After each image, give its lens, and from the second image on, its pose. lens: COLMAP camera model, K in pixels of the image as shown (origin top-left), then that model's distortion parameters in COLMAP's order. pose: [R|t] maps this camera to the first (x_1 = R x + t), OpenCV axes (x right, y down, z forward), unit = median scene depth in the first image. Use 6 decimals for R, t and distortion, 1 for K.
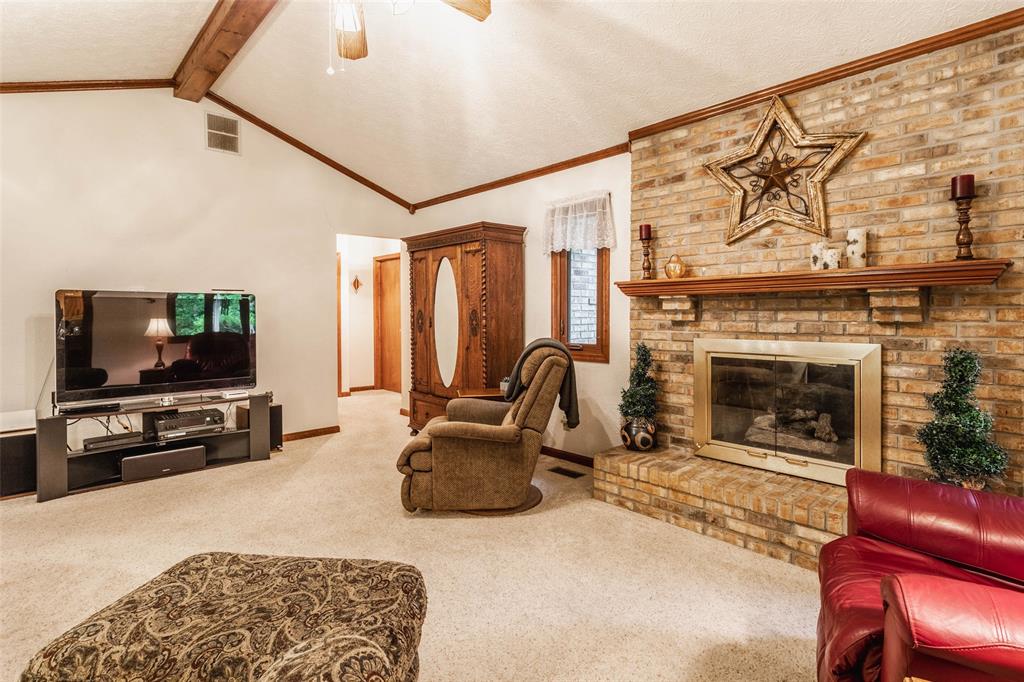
lens RADIAL K [[515.4, 0, 497.1], [0, 515.4, 318.6], [0, 0, 1]] dist [-0.002149, 0.003468]
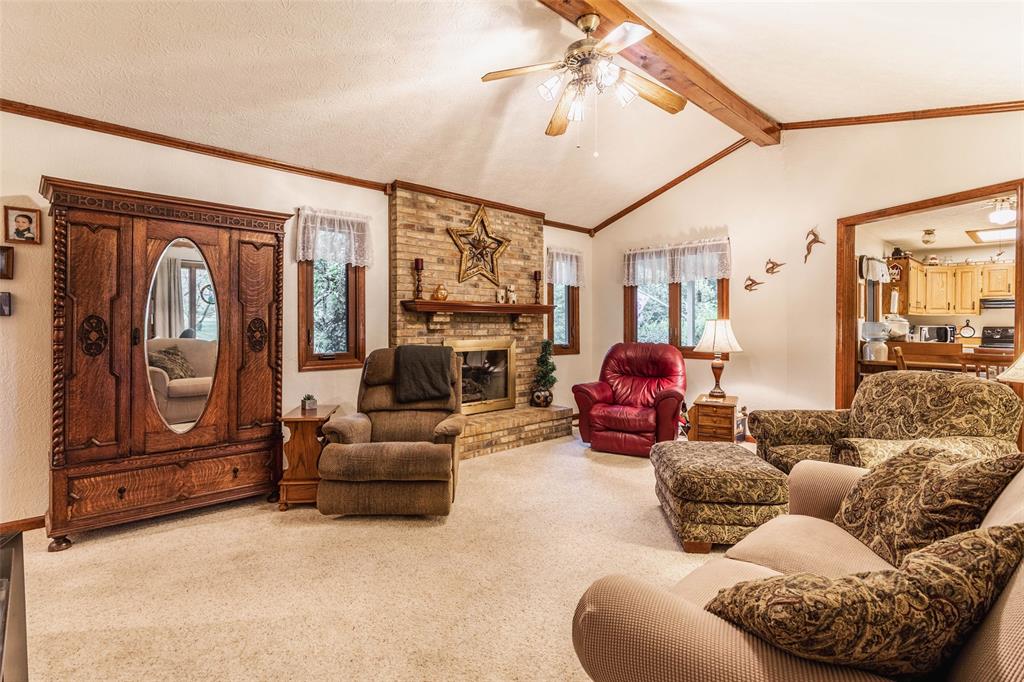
lens RADIAL K [[515.4, 0, 520.3], [0, 515.4, 335.4], [0, 0, 1]] dist [-0.002149, 0.003468]
pose [[-0.060060, -0.010109, 0.998144, -1.217007], [0.014419, 0.999836, 0.010994, 0.009131], [-0.998091, 0.015053, -0.059904, 0.930777]]
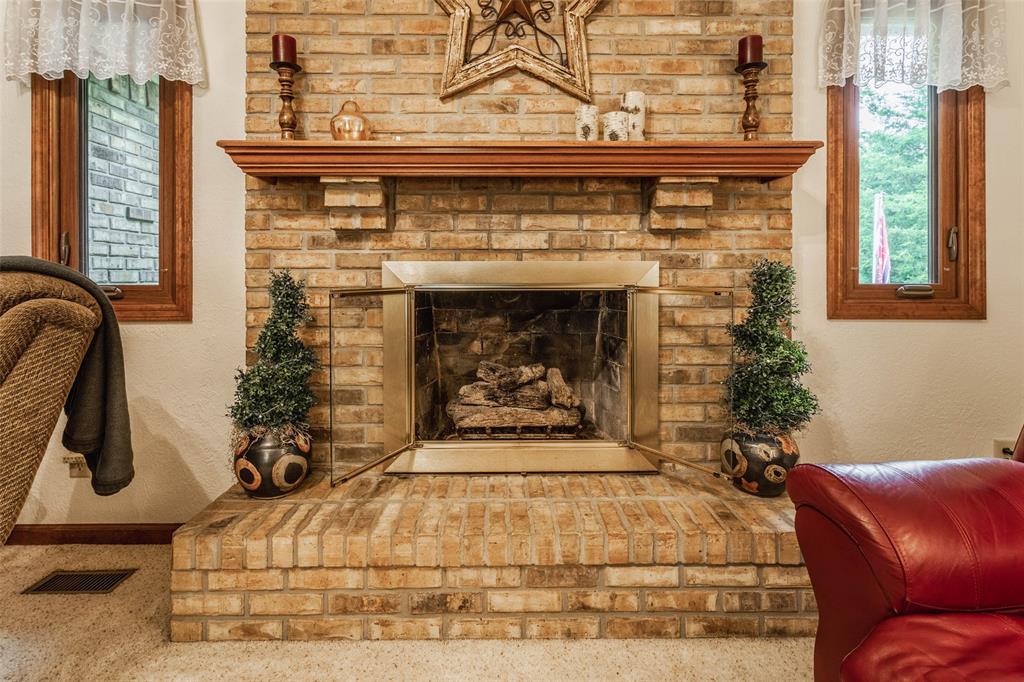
lens RADIAL K [[515.4, 0, 507.3], [0, 515.4, 282.6], [0, 0, 1]] dist [-0.002149, 0.003468]
pose [[0.660189, -0.003096, 0.751093, 0.060020], [0.005446, 0.999985, -0.000666, 0.065879], [-0.751080, 0.004530, 0.660196, 0.575065]]
